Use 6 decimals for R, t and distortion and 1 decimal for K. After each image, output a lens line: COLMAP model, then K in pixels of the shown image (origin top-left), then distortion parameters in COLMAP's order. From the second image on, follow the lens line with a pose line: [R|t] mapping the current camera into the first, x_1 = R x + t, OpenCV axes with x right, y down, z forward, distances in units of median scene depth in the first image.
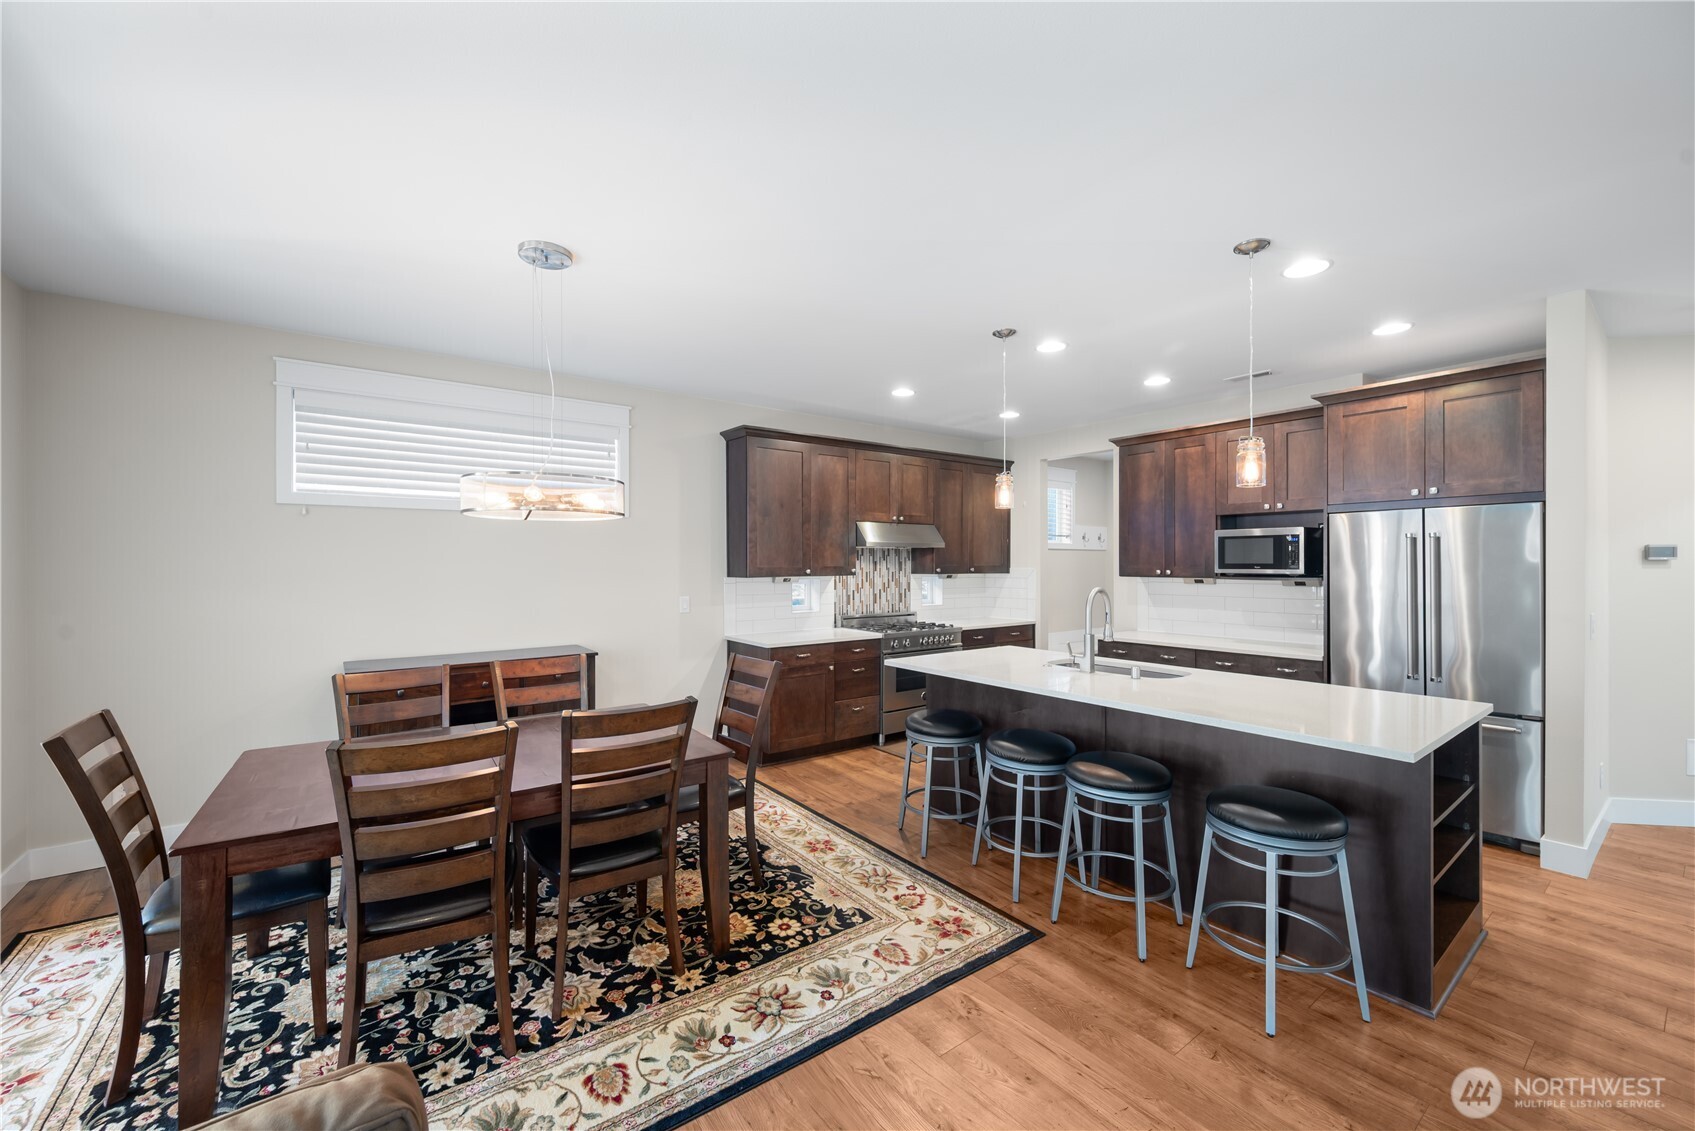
lens RADIAL K [[662.0, 0, 846.4], [0, 662.0, 563.8], [0, 0, 1]] dist [-0.005835, 0.000352]
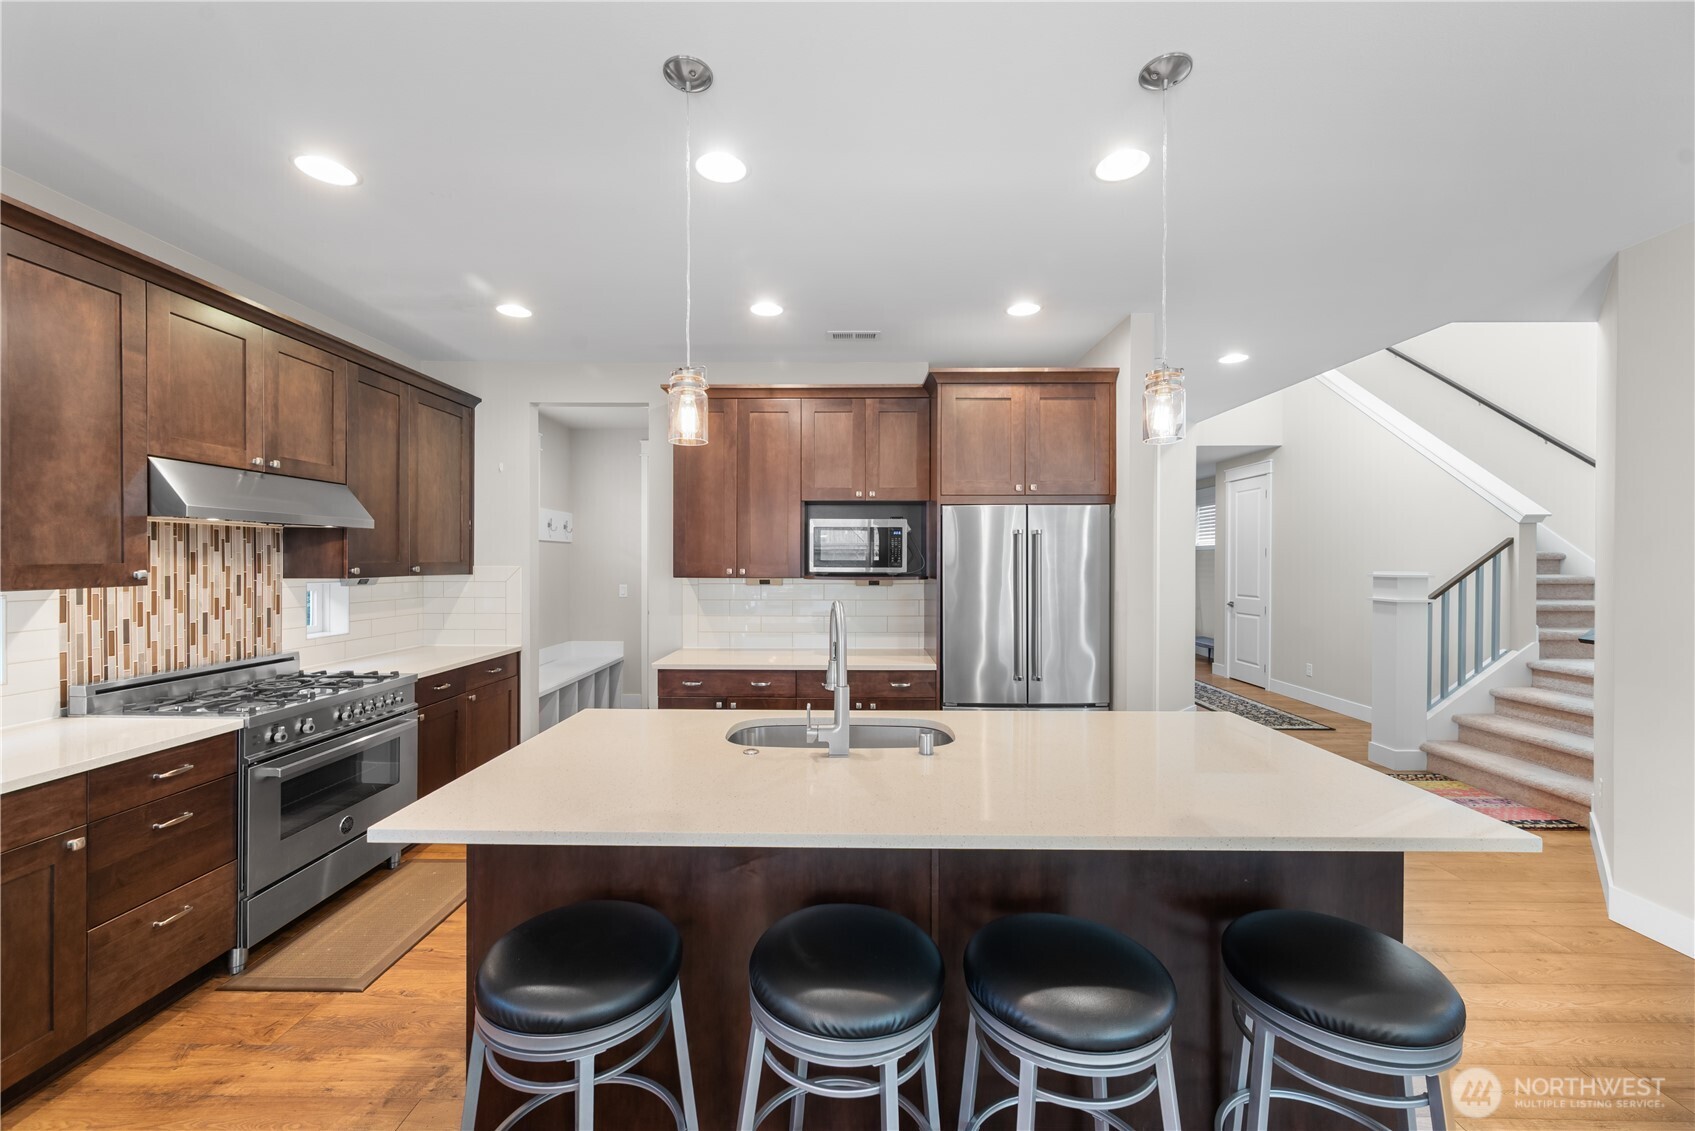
lens RADIAL K [[662.0, 0, 843.9], [0, 662.0, 564.0], [0, 0, 1]] dist [-0.005835, 0.000352]
pose [[0.612154, -0.001360, 0.790737, -0.049233], [-0.003400, 0.999985, 0.004352, 0.000474], [-0.790731, -0.005353, 0.612140, 0.446390]]
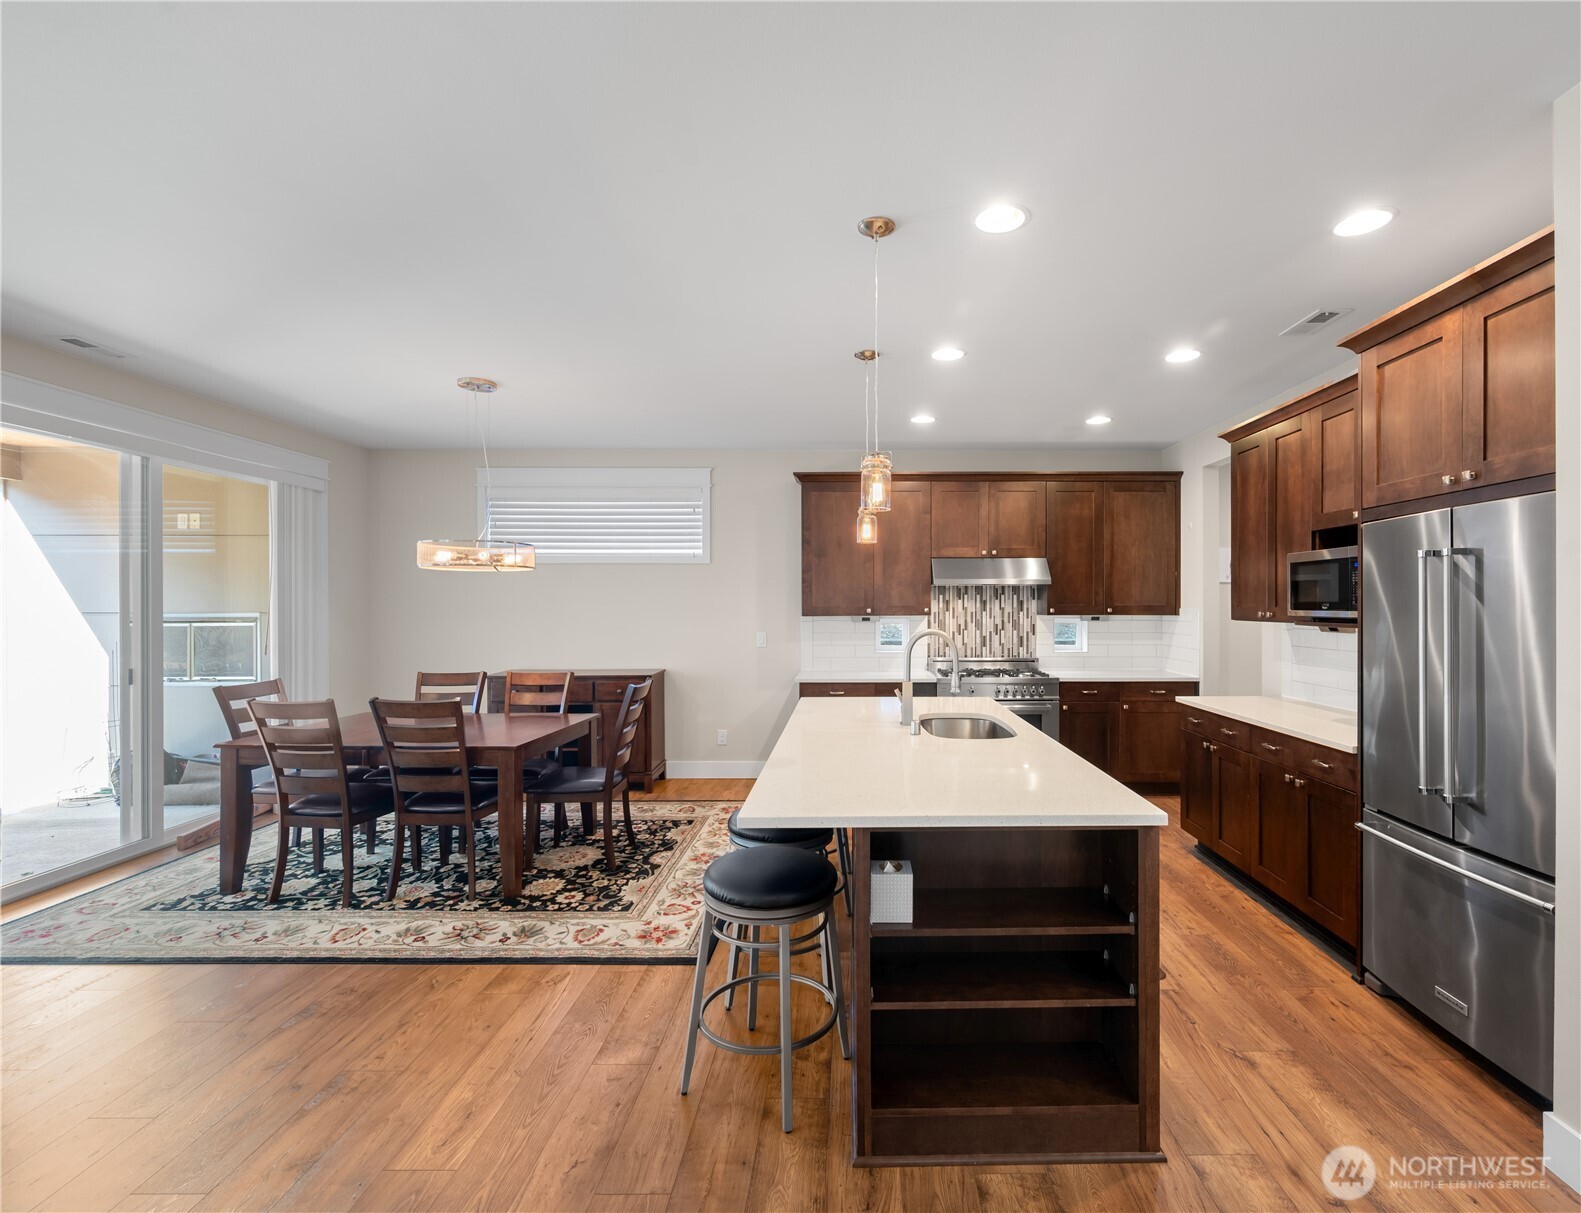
lens RADIAL K [[719.2, 0, 866.3], [0, 719.2, 606.2], [0, 0, 1]] dist [-0.002607, 0.000366]
pose [[0.809346, 0.002304, -0.587328, 0.602949], [-0.001098, 0.999996, 0.002410, 0.002111], [0.587332, -0.001306, 0.809345, 0.128230]]
